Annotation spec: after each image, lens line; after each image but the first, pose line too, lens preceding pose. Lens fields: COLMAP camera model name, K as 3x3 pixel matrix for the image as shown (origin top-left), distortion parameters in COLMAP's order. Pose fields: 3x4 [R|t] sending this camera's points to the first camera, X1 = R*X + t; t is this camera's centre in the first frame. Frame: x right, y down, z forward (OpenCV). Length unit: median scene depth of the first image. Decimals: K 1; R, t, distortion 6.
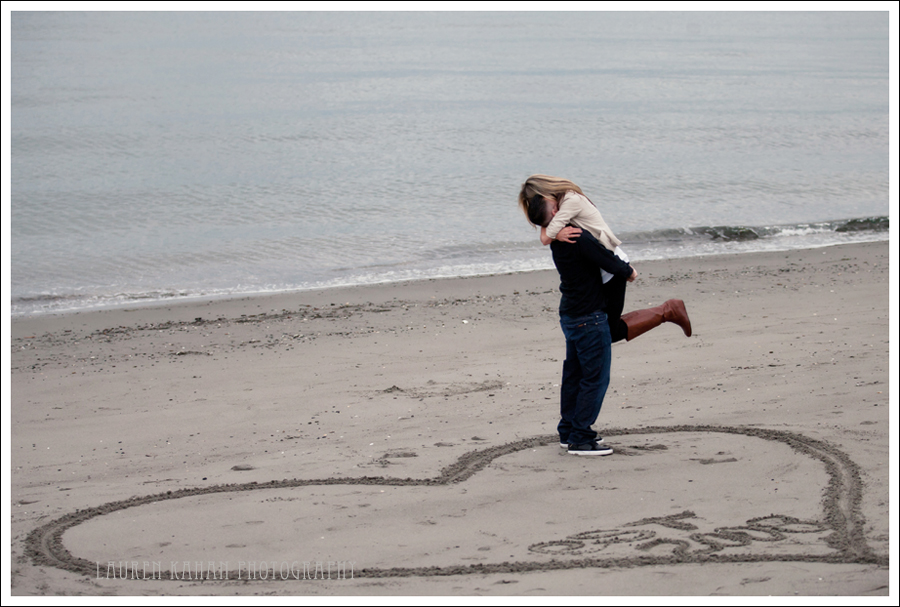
lens RADIAL K [[2264.1, 0, 450.0], [0, 2264.1, 303.5], [0, 0, 1]] dist [-0.112638, -0.279005]
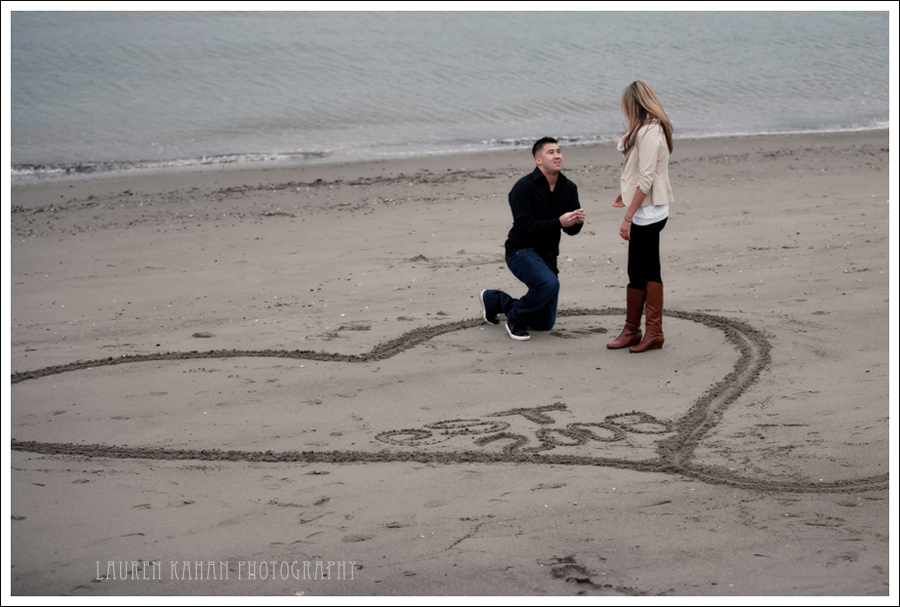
lens RADIAL K [[2054.2, 0, 450.0], [0, 2054.2, 303.5], [0, 0, 1]] dist [-0.227639, -0.039880]
pose [[0.991768, 0.034396, -0.123342, 0.143305], [-0.025678, 0.997104, 0.071589, -0.012252], [0.125447, -0.067832, 0.989779, 0.094849]]
